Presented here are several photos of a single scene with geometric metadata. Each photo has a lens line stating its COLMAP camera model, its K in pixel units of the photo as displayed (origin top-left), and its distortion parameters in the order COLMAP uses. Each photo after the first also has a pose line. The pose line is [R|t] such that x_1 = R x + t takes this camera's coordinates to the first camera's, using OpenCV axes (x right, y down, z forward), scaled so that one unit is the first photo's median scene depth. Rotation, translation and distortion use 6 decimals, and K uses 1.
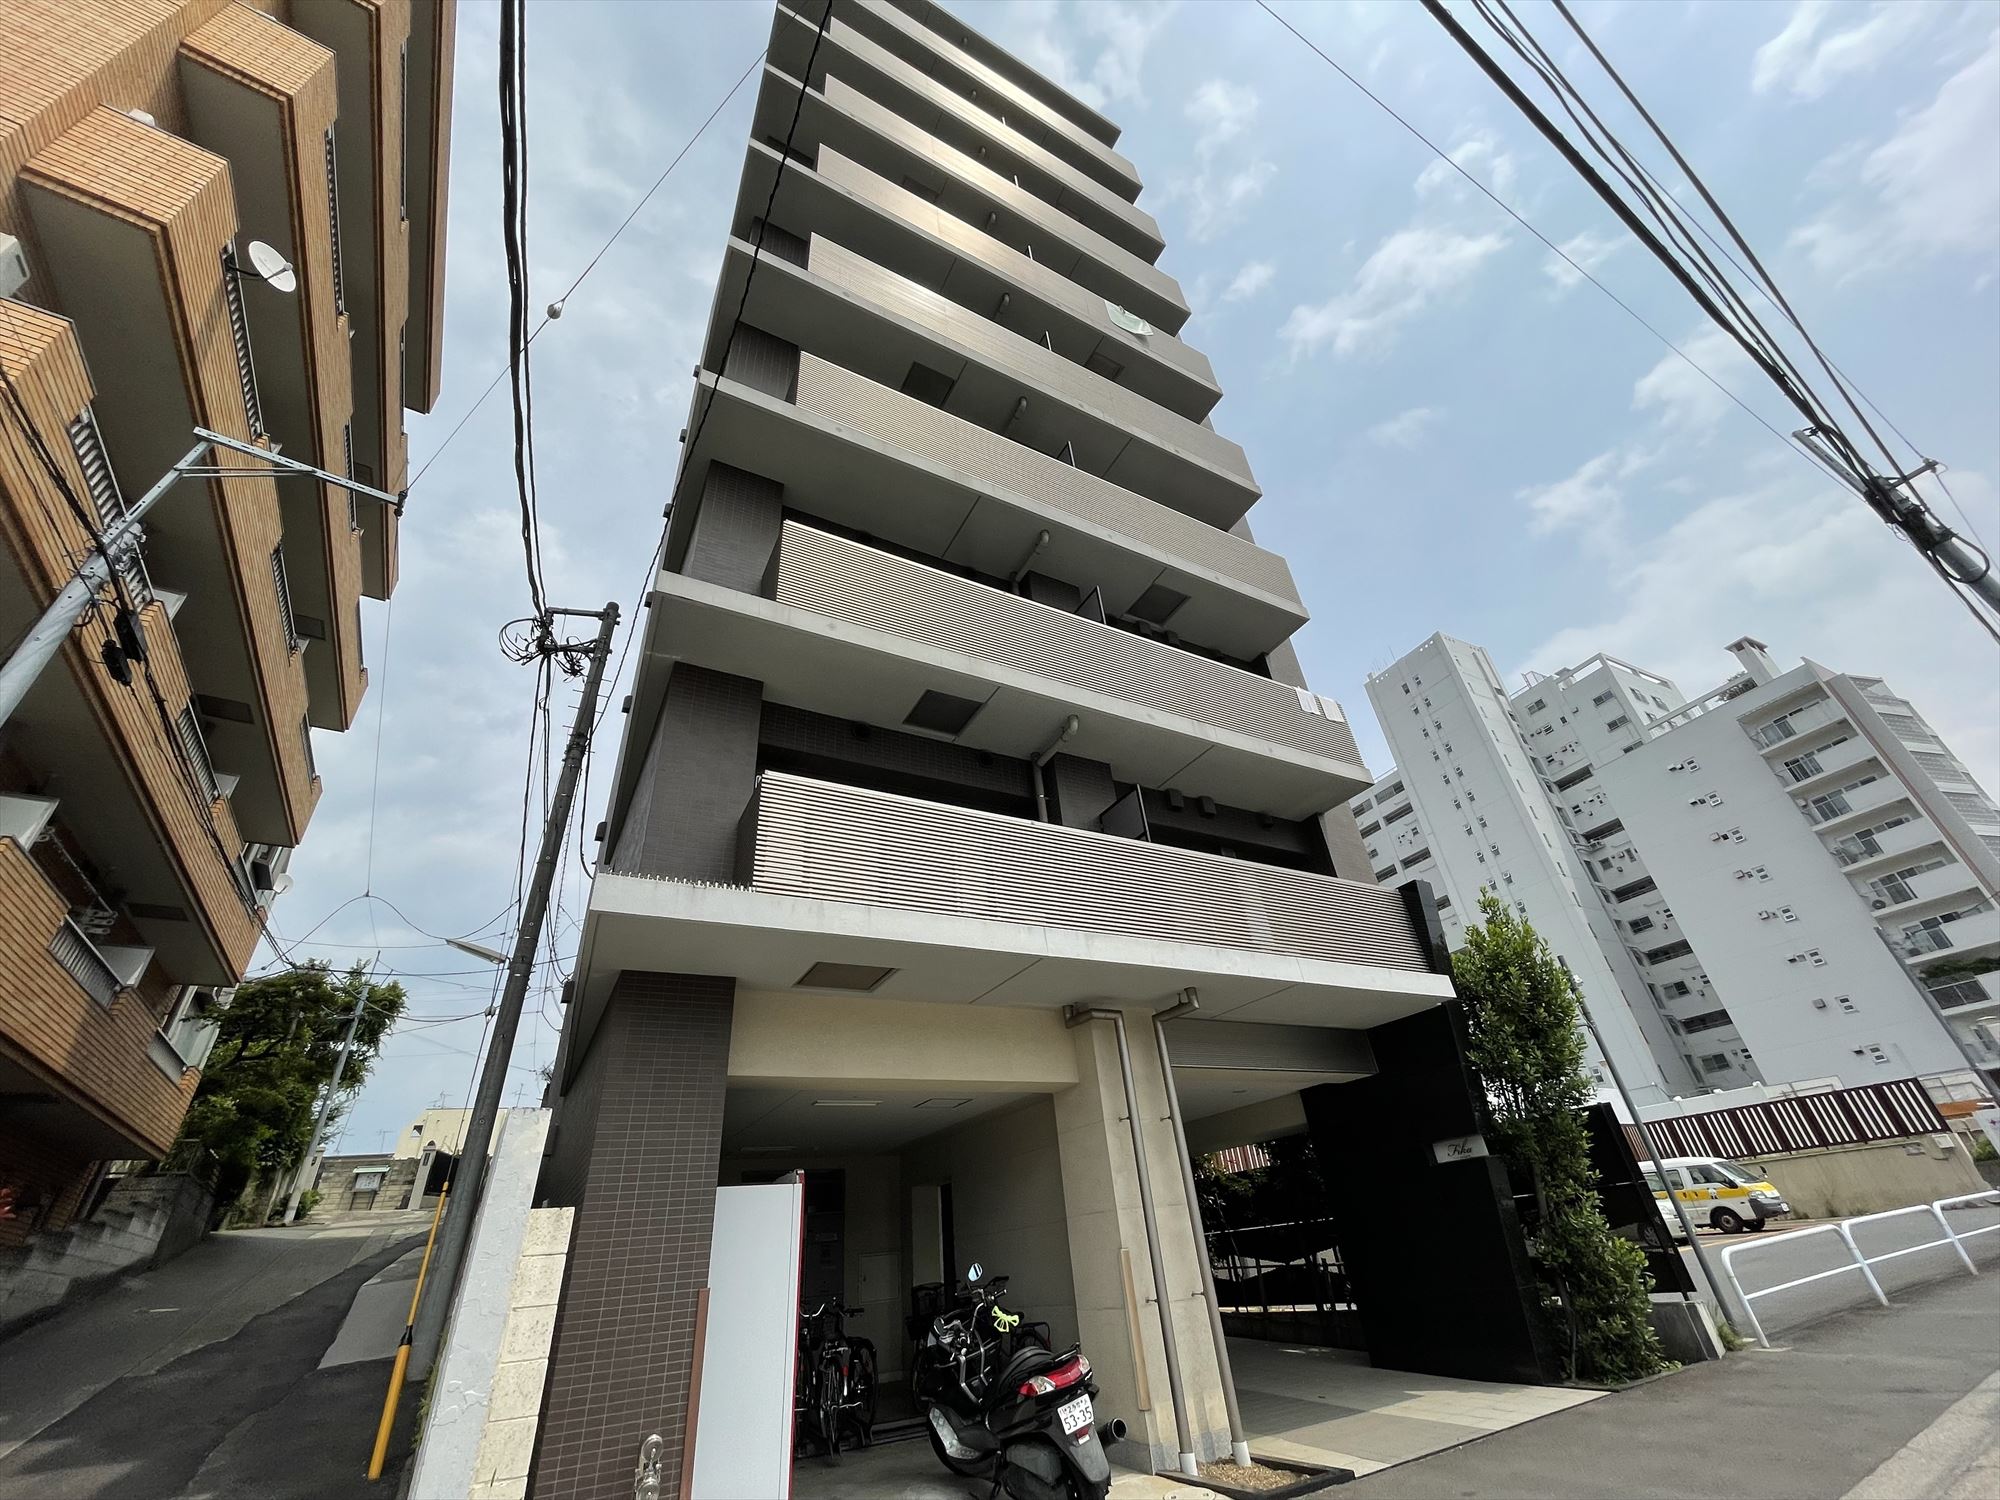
lens RADIAL K [[806.3, 0, 1000.0], [0, 806.3, 750.0], [0, 0, 1]] dist [-0.001748, -0.000937]
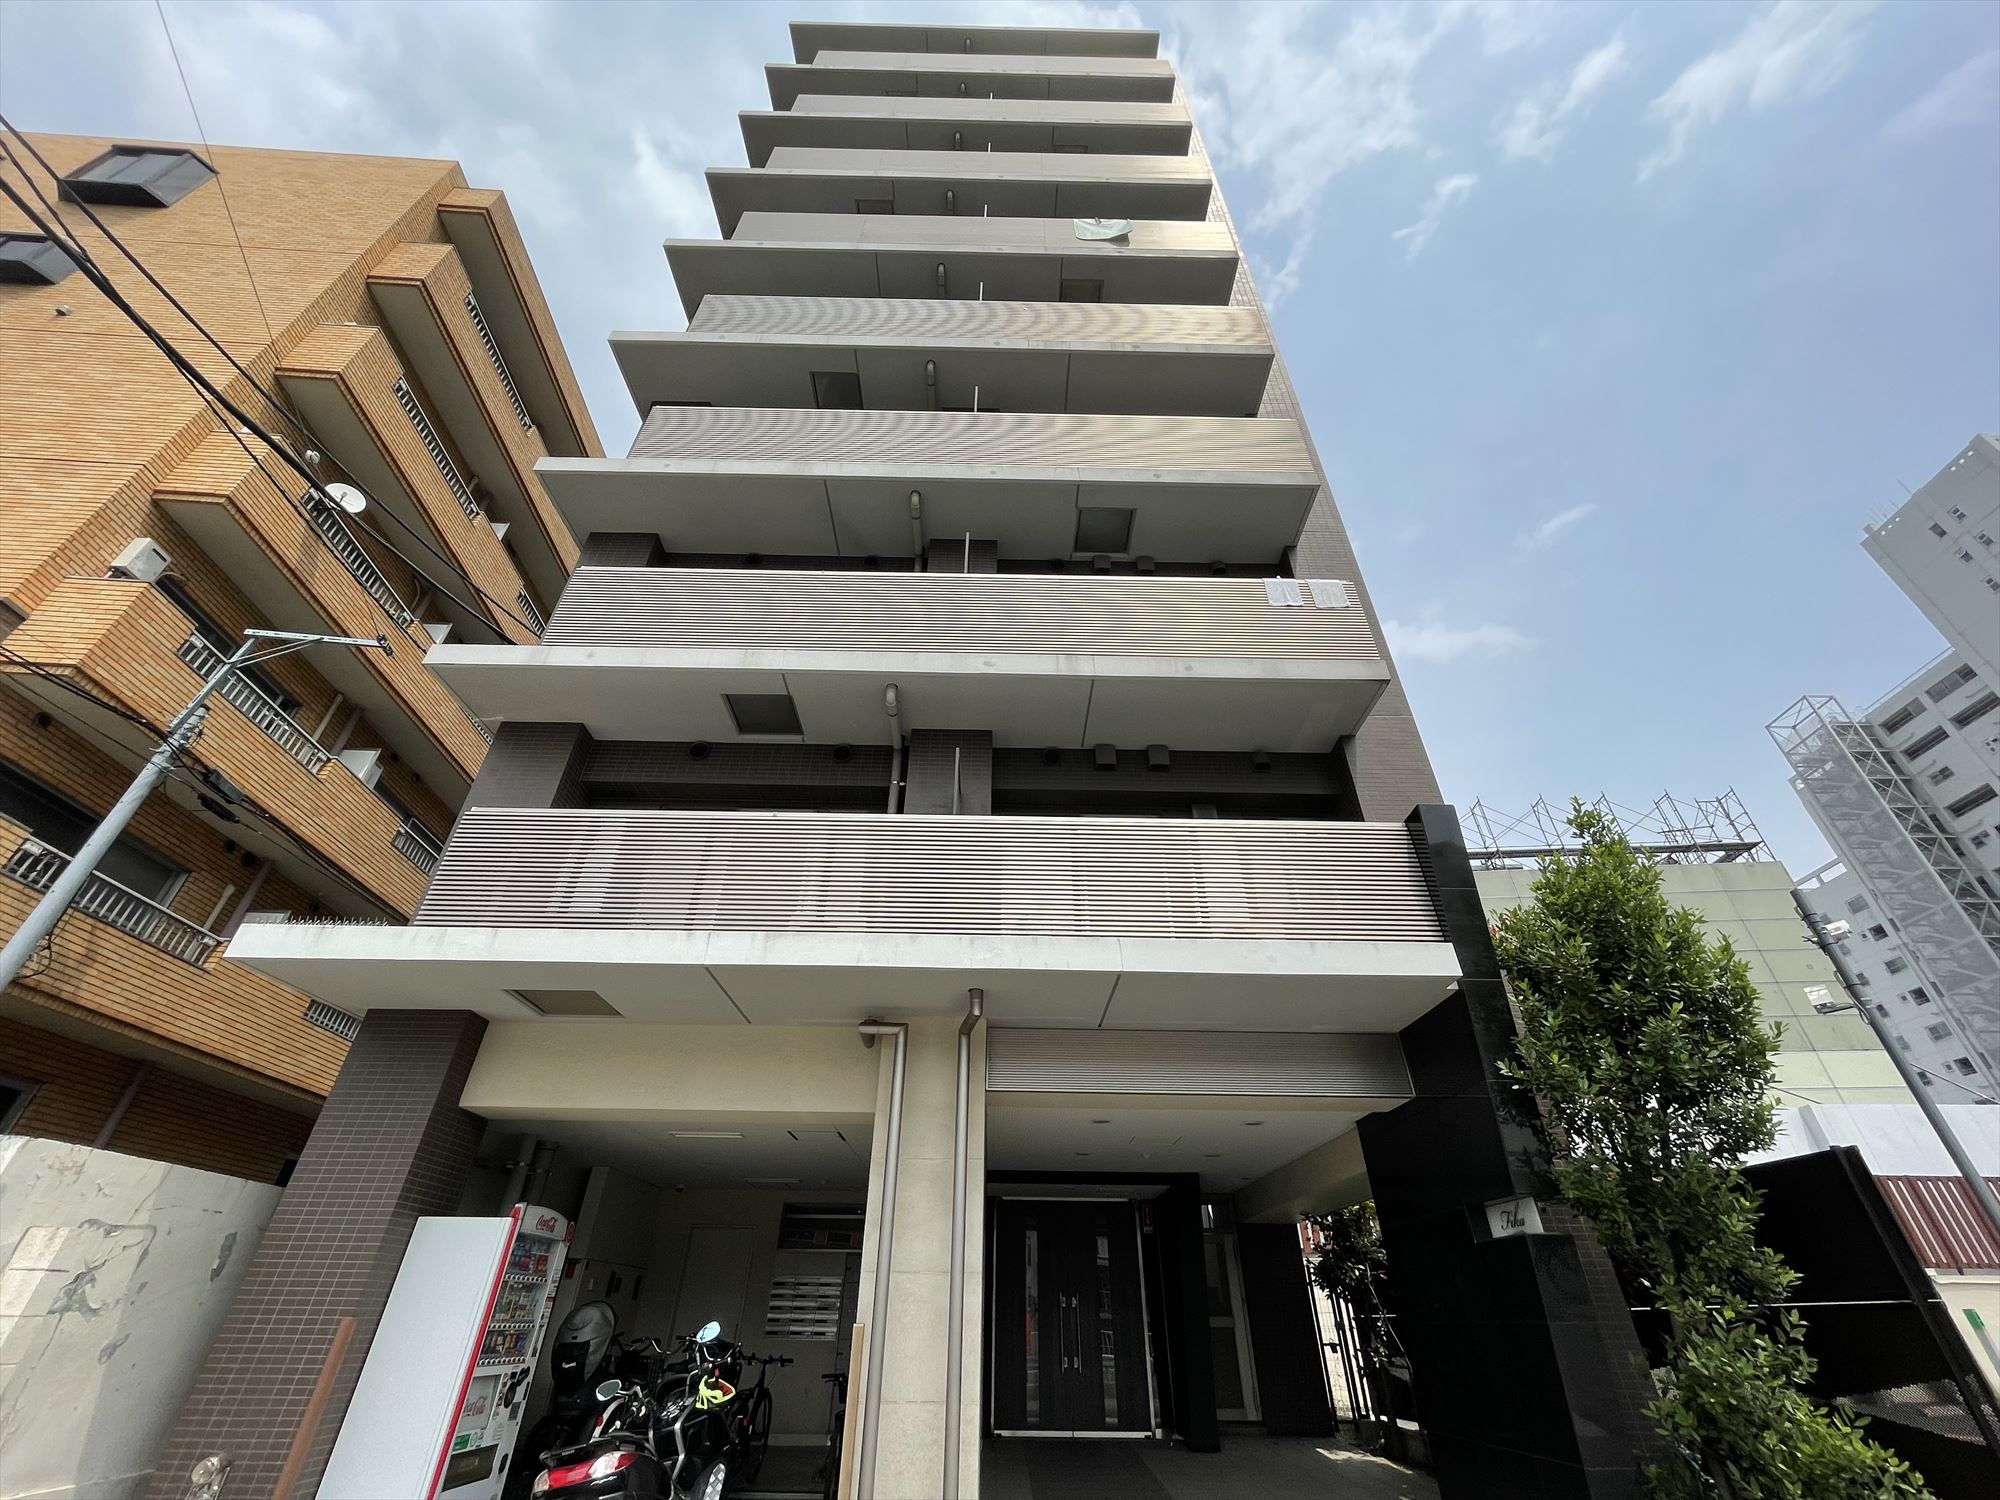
lens RADIAL K [[806.3, 0, 1000.0], [0, 806.3, 750.0], [0, 0, 1]] dist [-0.001748, -0.000937]
pose [[0.879131, -0.198076, -0.433469, 0.552816], [0.183976, 0.980086, -0.074729, 0.111799], [0.439639, -0.014051, 0.898065, 0.267062]]
